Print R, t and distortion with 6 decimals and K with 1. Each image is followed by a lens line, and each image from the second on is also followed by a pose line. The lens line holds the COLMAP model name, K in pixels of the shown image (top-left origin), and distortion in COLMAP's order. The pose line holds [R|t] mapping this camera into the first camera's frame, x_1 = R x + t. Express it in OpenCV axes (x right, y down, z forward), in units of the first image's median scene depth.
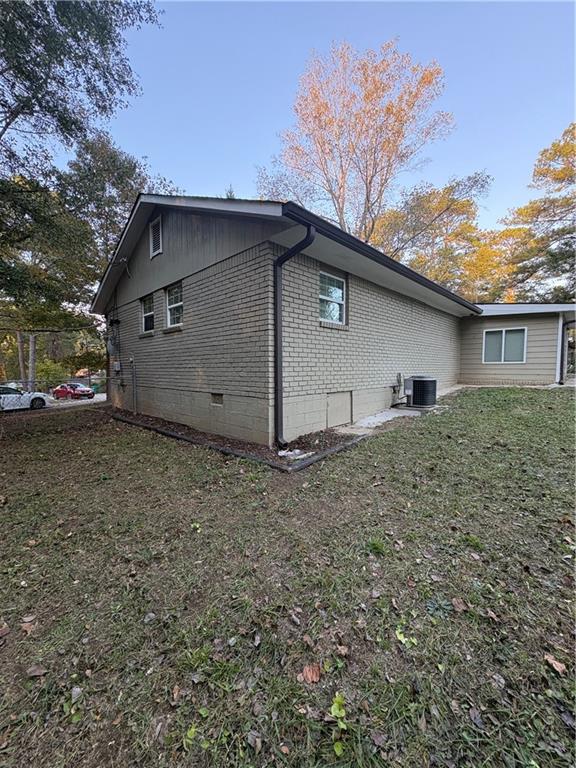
lens RADIAL K [[300.8, 0, 290.0], [0, 300.8, 383.1], [0, 0, 1]] dist [0.001071, 0.000106]
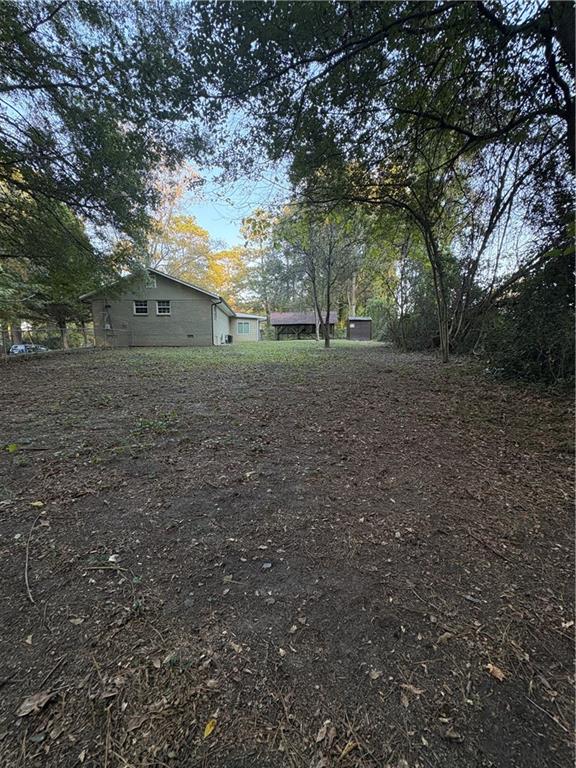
lens RADIAL K [[300.8, 0, 290.0], [0, 300.8, 383.1], [0, 0, 1]] dist [0.001071, 0.000106]
pose [[0.670640, -0.080357, 0.737418, -1.756270], [0.041336, 0.996619, 0.071010, 0.329233], [-0.740630, -0.017140, 0.671694, -1.933271]]
